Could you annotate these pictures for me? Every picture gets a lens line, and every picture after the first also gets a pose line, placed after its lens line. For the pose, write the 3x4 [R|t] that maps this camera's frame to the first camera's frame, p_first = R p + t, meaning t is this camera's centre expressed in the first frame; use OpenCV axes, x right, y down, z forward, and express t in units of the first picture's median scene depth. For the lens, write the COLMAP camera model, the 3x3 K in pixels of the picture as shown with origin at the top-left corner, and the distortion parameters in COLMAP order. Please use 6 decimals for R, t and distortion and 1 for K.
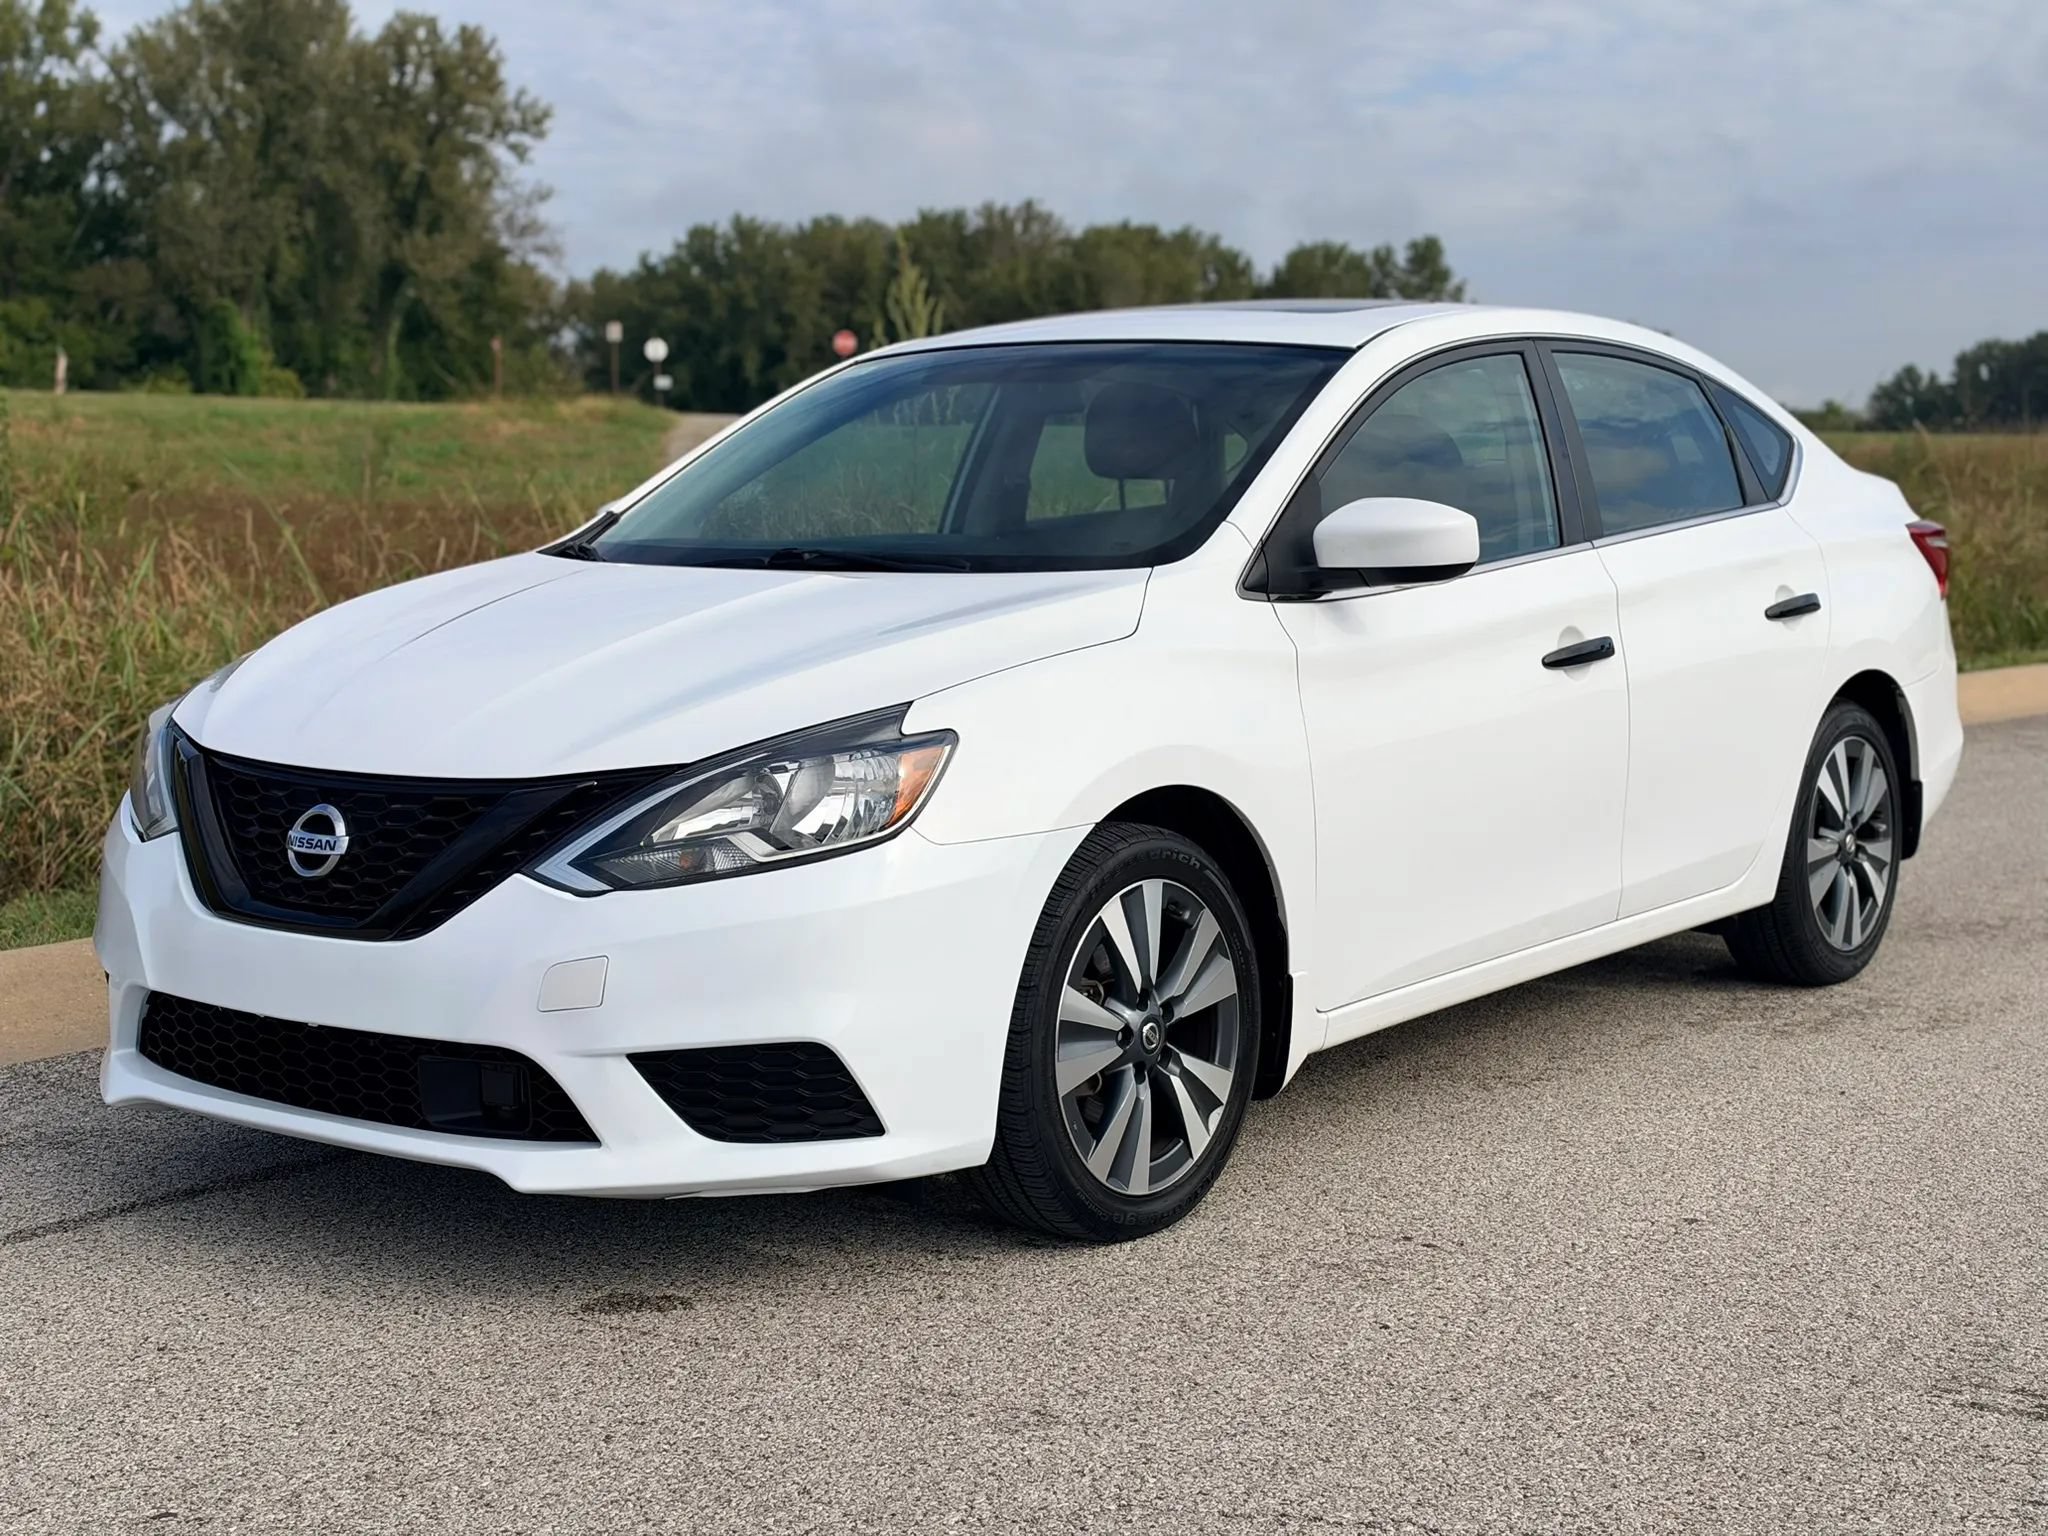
lens RADIAL K [[2972.4, 0, 1014.5], [0, 2972.4, 780.7], [0, 0, 1]] dist [0.142654, 0.000000]
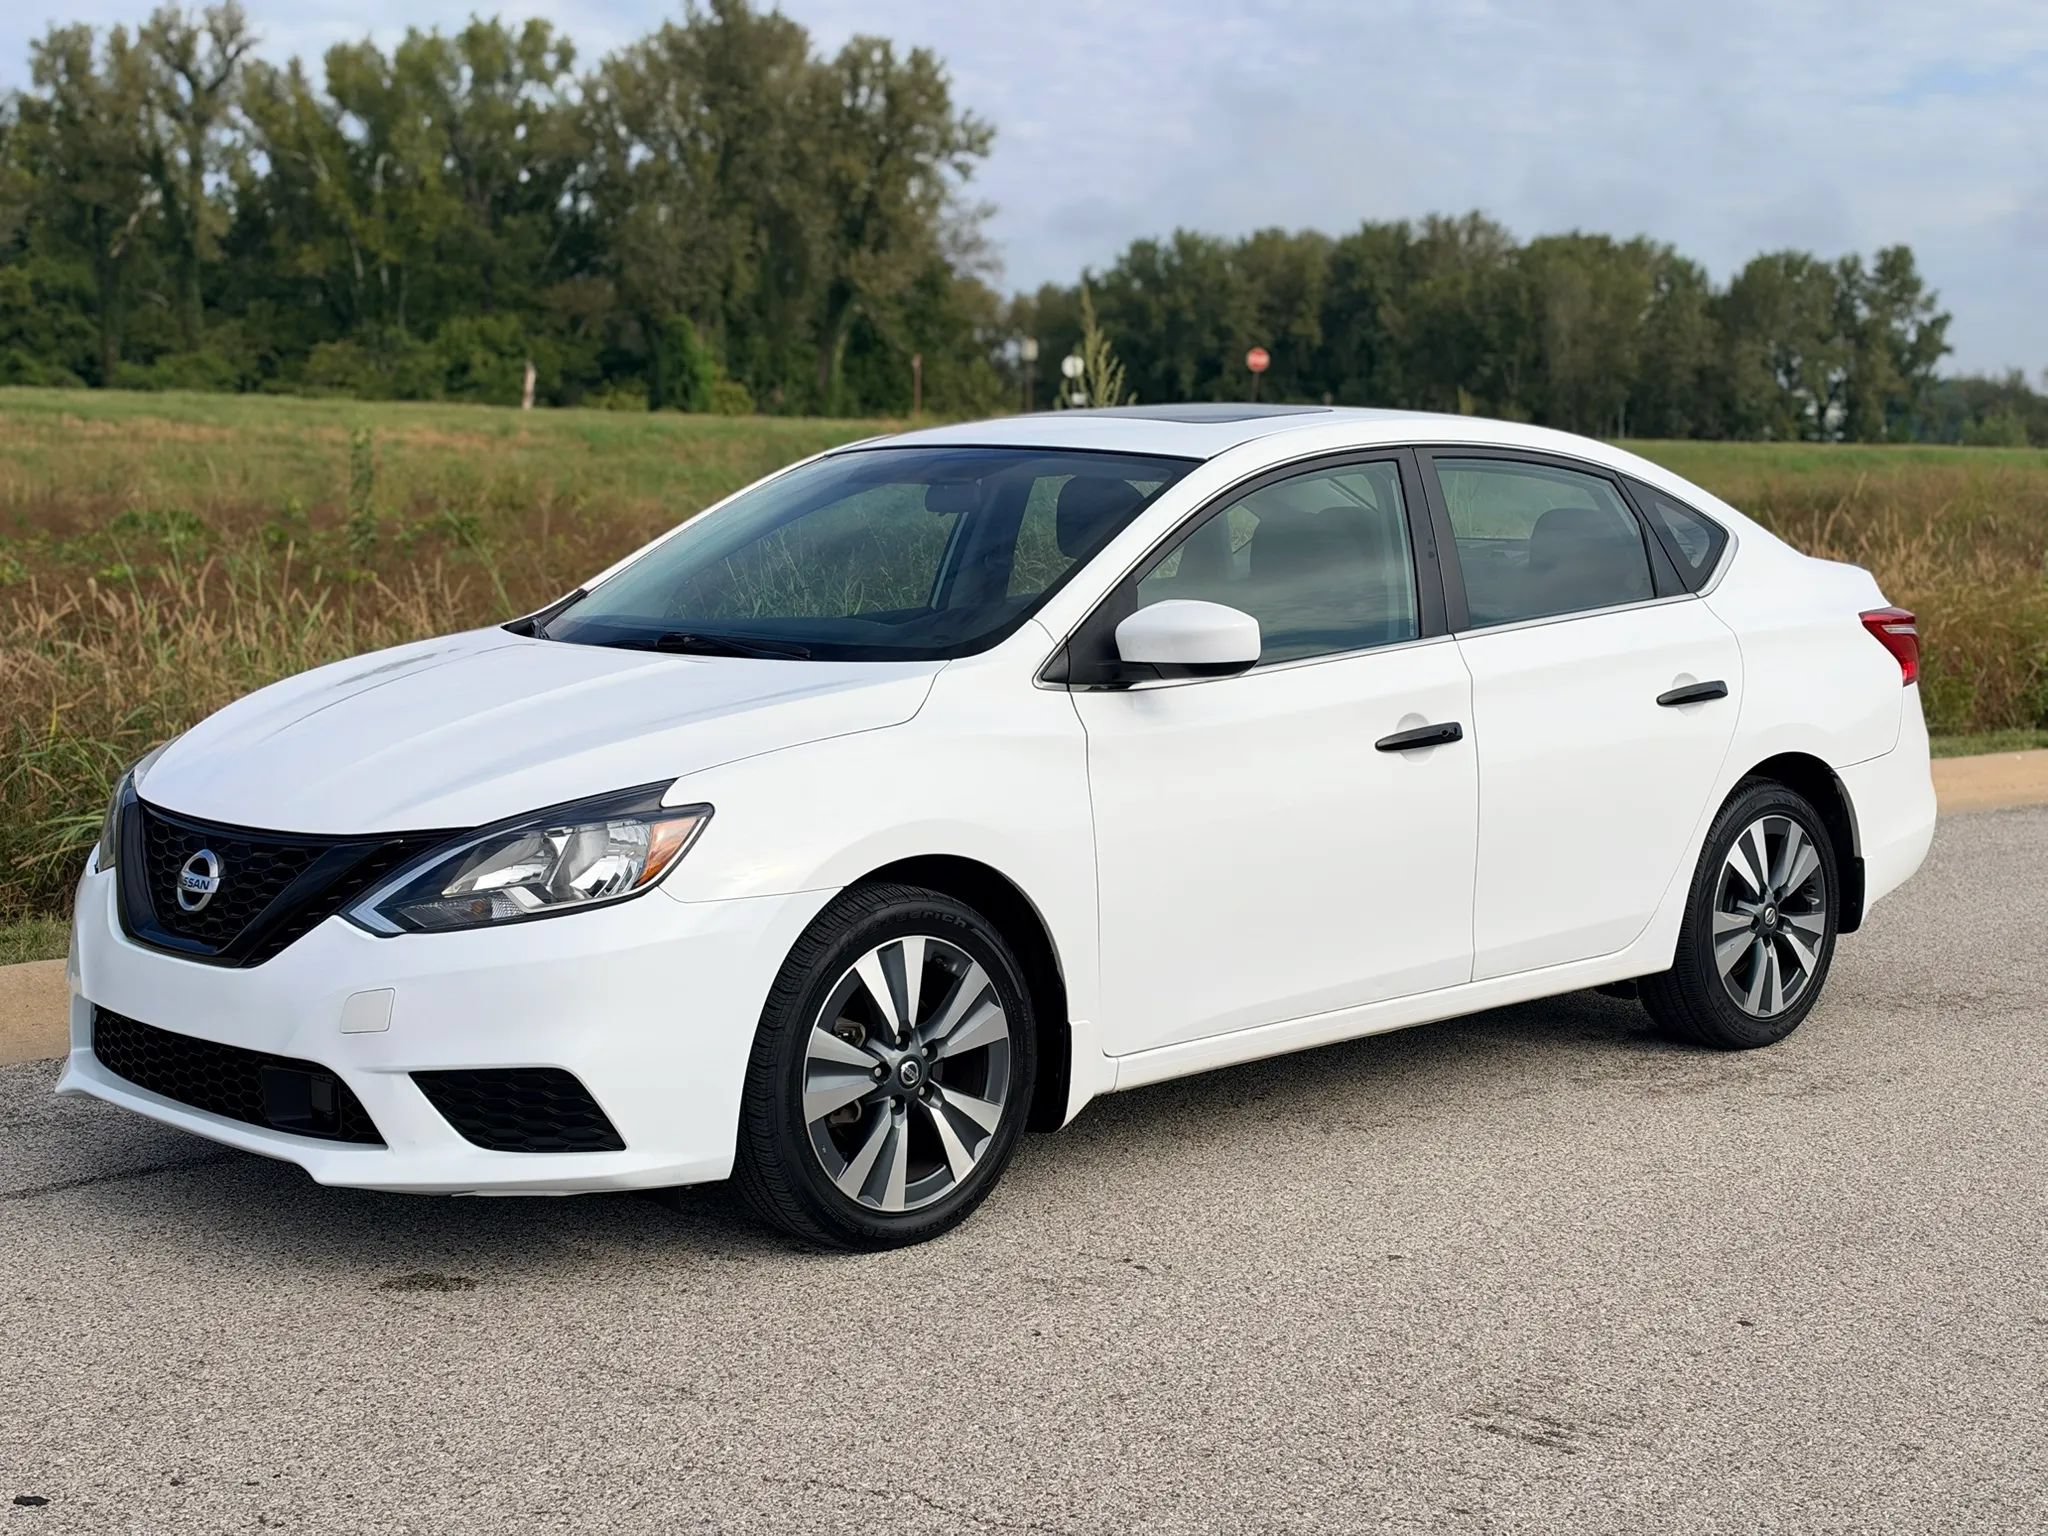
lens RADIAL K [[2968.3, 0, 1001.8], [0, 2968.3, 794.1], [0, 0, 1]] dist [0.174161, 0.000000]
pose [[0.987885, 0.028753, -0.152501, 0.170007], [-0.028537, 0.999586, 0.003599, -0.017861], [0.152542, 0.000796, 0.988297, -0.083829]]
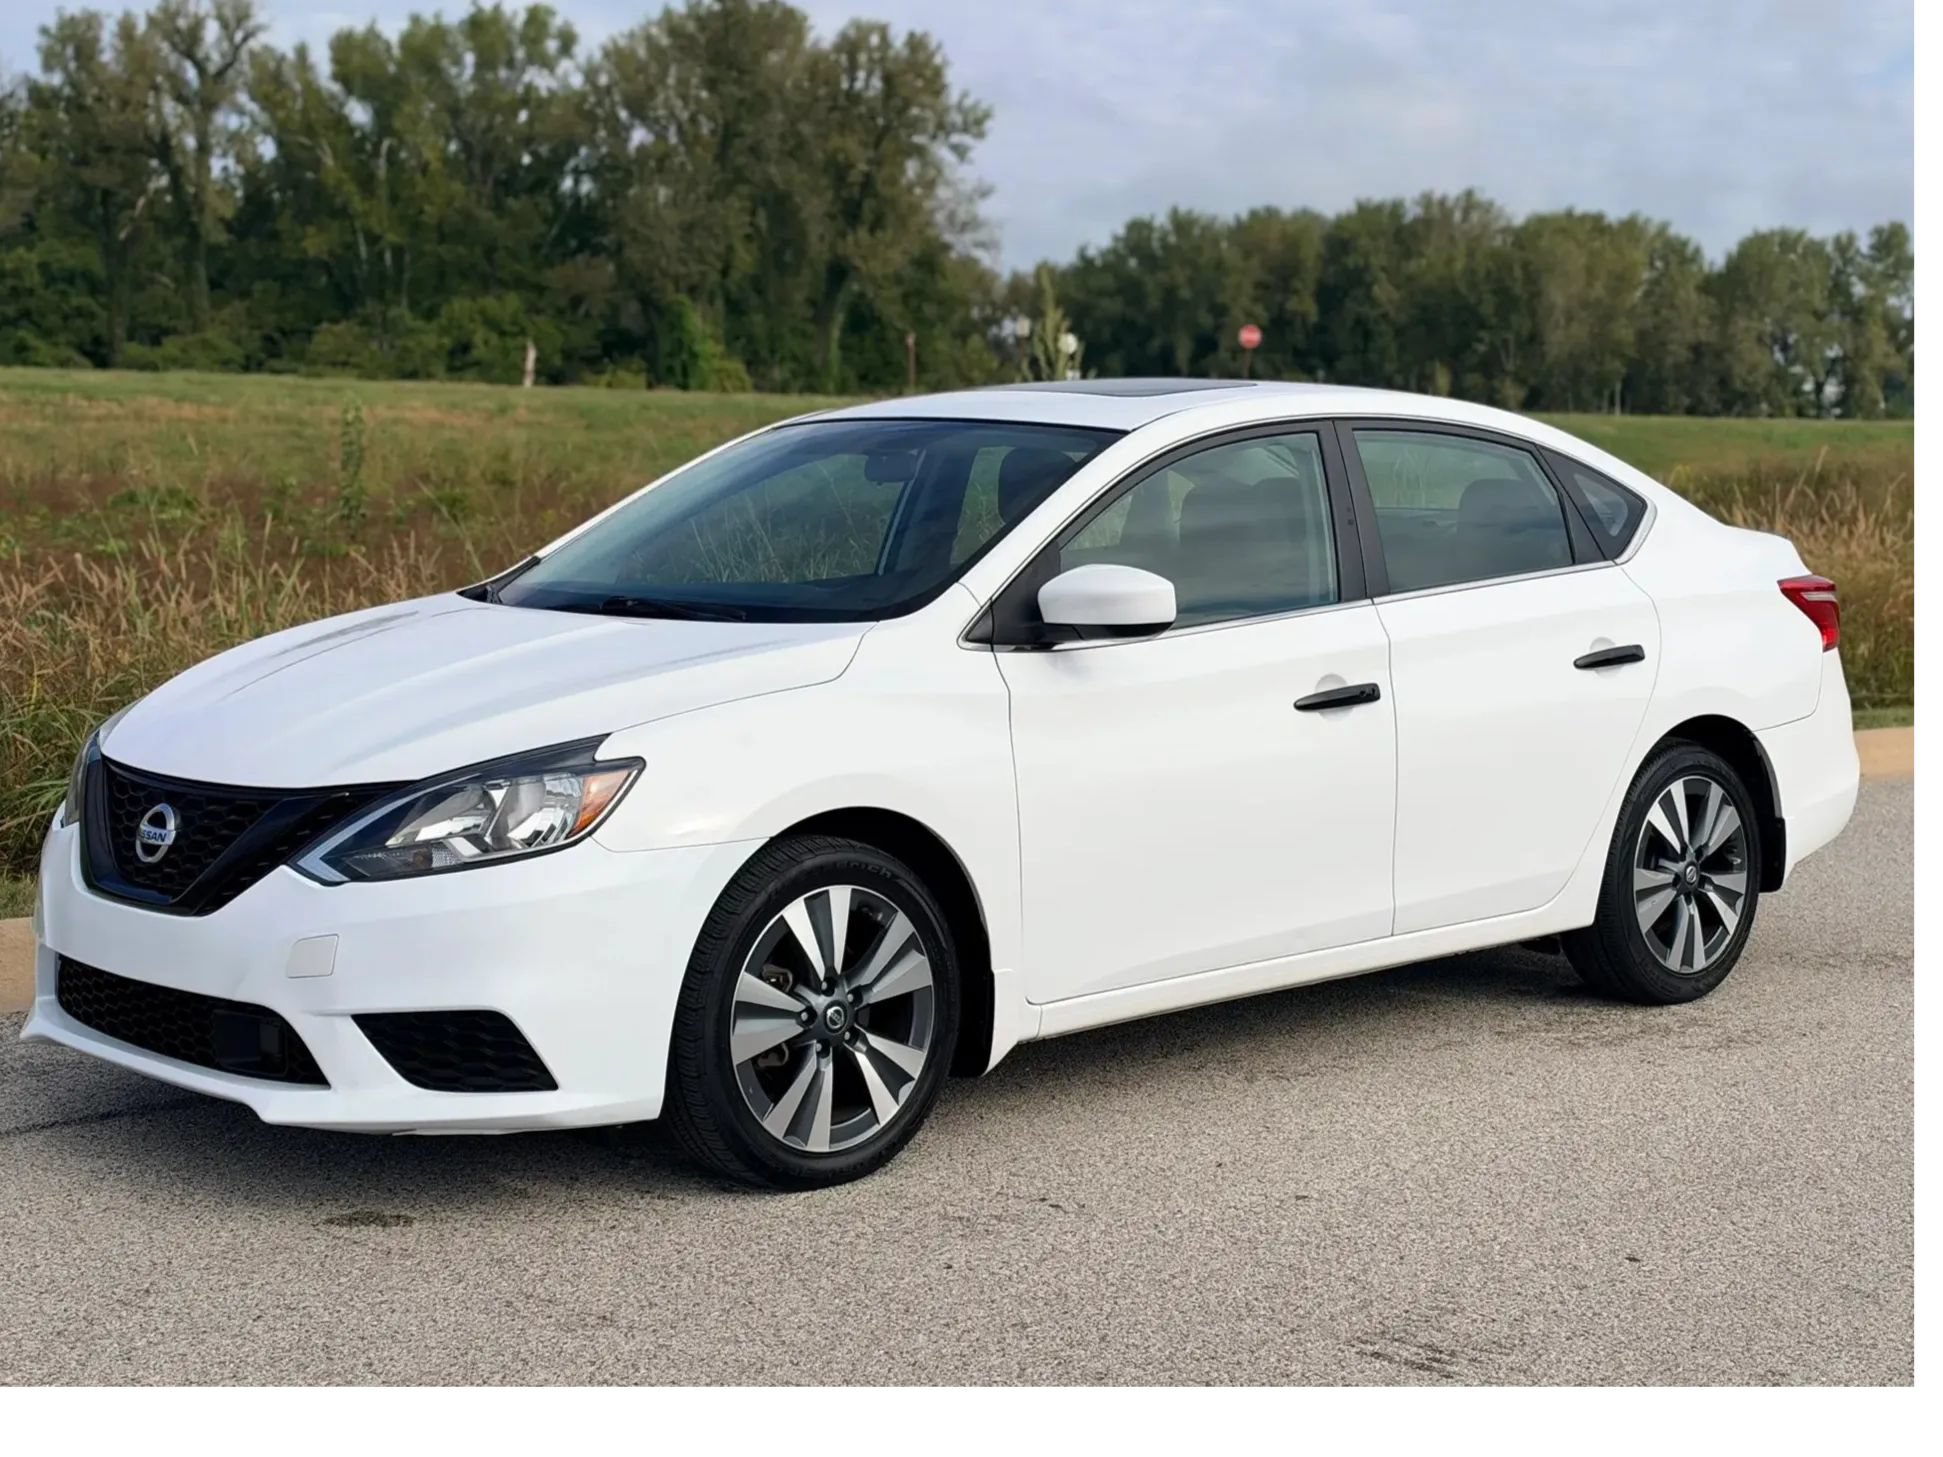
lens RADIAL K [[2970.2, 0, 957.7], [0, 2970.2, 664.1], [0, 0, 1]] dist [0.177655, 0.000000]
pose [[0.985547, 0.023000, -0.167835, 0.196149], [-0.028654, 0.999098, -0.031343, -0.013233], [0.166963, 0.035699, 0.985317, -0.114911]]
